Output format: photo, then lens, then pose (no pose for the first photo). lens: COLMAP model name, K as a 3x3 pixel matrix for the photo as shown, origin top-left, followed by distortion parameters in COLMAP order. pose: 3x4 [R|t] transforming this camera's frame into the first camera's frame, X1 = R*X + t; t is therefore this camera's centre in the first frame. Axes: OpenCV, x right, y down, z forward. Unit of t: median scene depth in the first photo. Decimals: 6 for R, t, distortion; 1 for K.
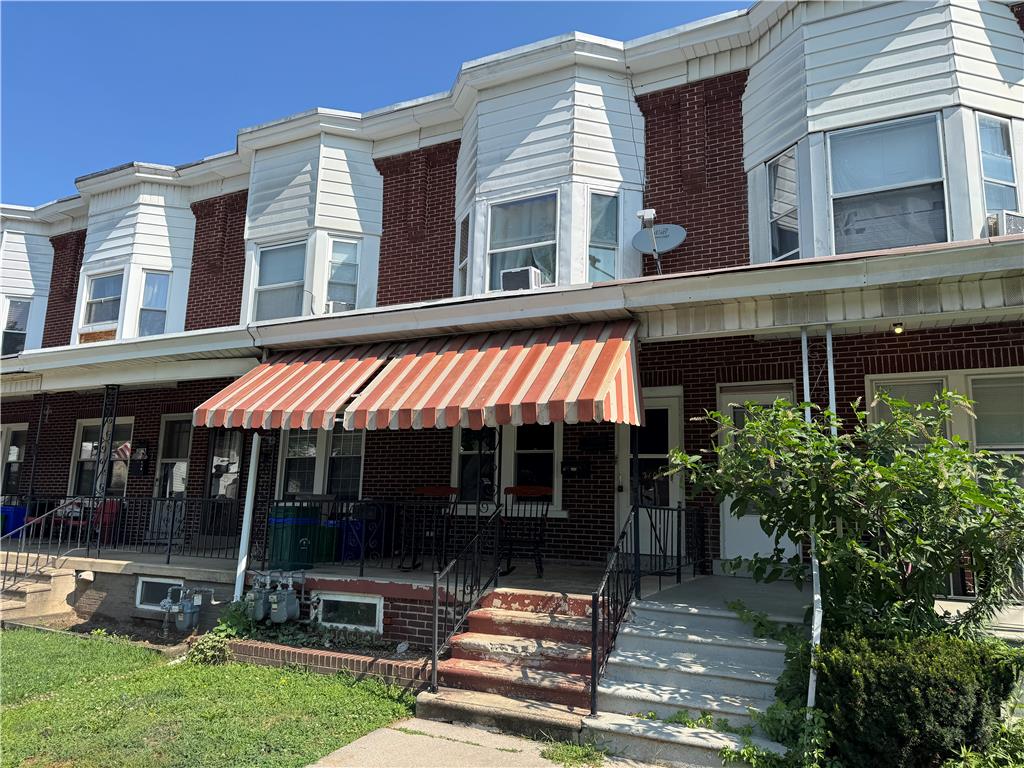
lens RADIAL K [[729.8, 0, 512.0], [0, 729.8, 384.0], [0, 0, 1]] dist [0.040637, -0.050129]
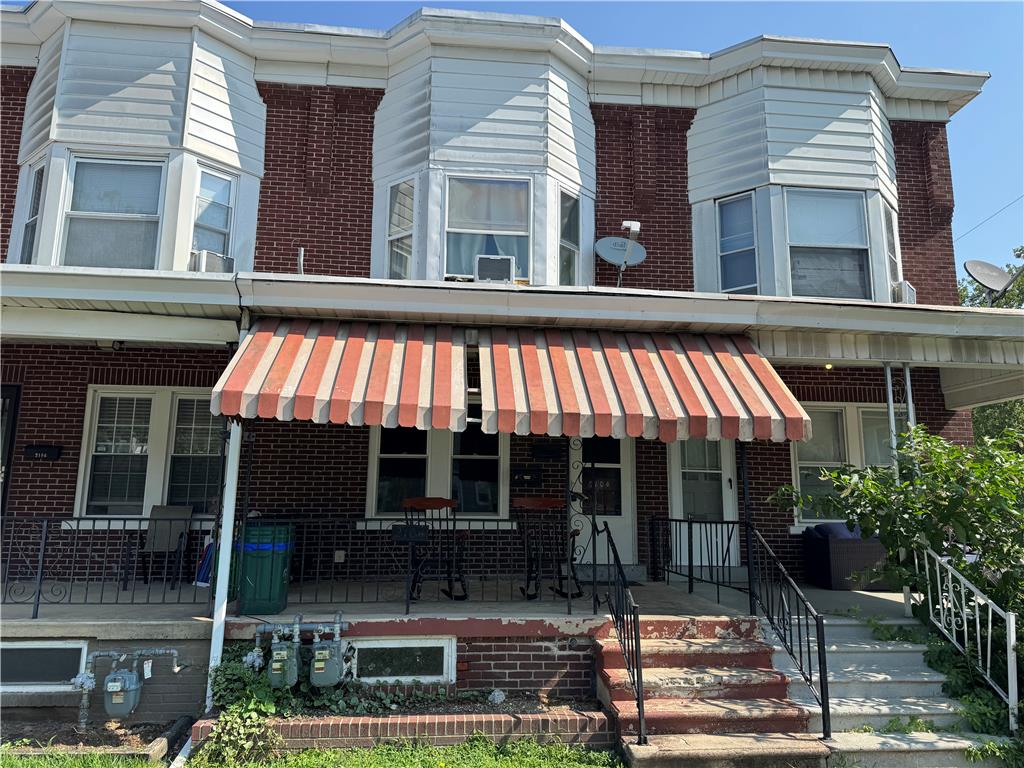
lens RADIAL K [[729.8, 0, 512.0], [0, 729.8, 384.0], [0, 0, 1]] dist [0.040637, -0.050129]
pose [[0.845301, 0.078051, 0.528559, -0.455829], [-0.080711, 0.996573, -0.018085, 0.015337], [-0.528160, -0.027373, 0.848704, 0.223133]]
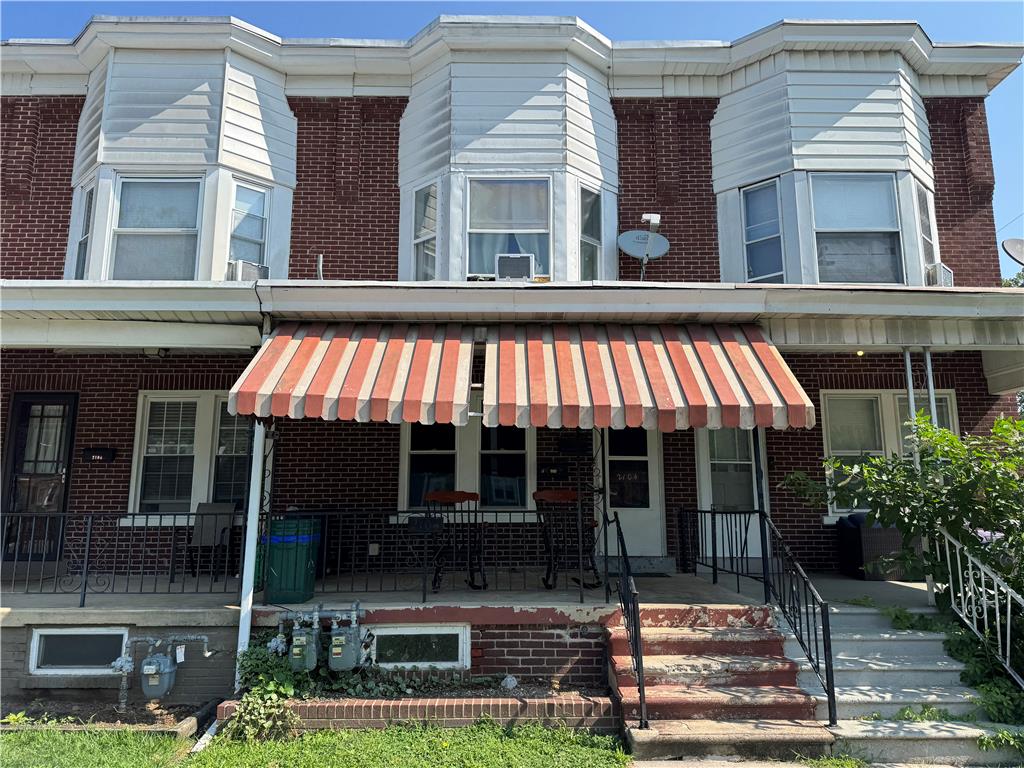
lens RADIAL K [[728.9, 0, 514.1], [0, 728.9, 382.4], [0, 0, 1]] dist [0.044508, -0.056184]
pose [[0.887814, 0.054981, 0.456906, -0.420054], [-0.055947, 0.998368, -0.011426, 0.014707], [-0.456789, -0.015418, 0.889442, 0.182949]]
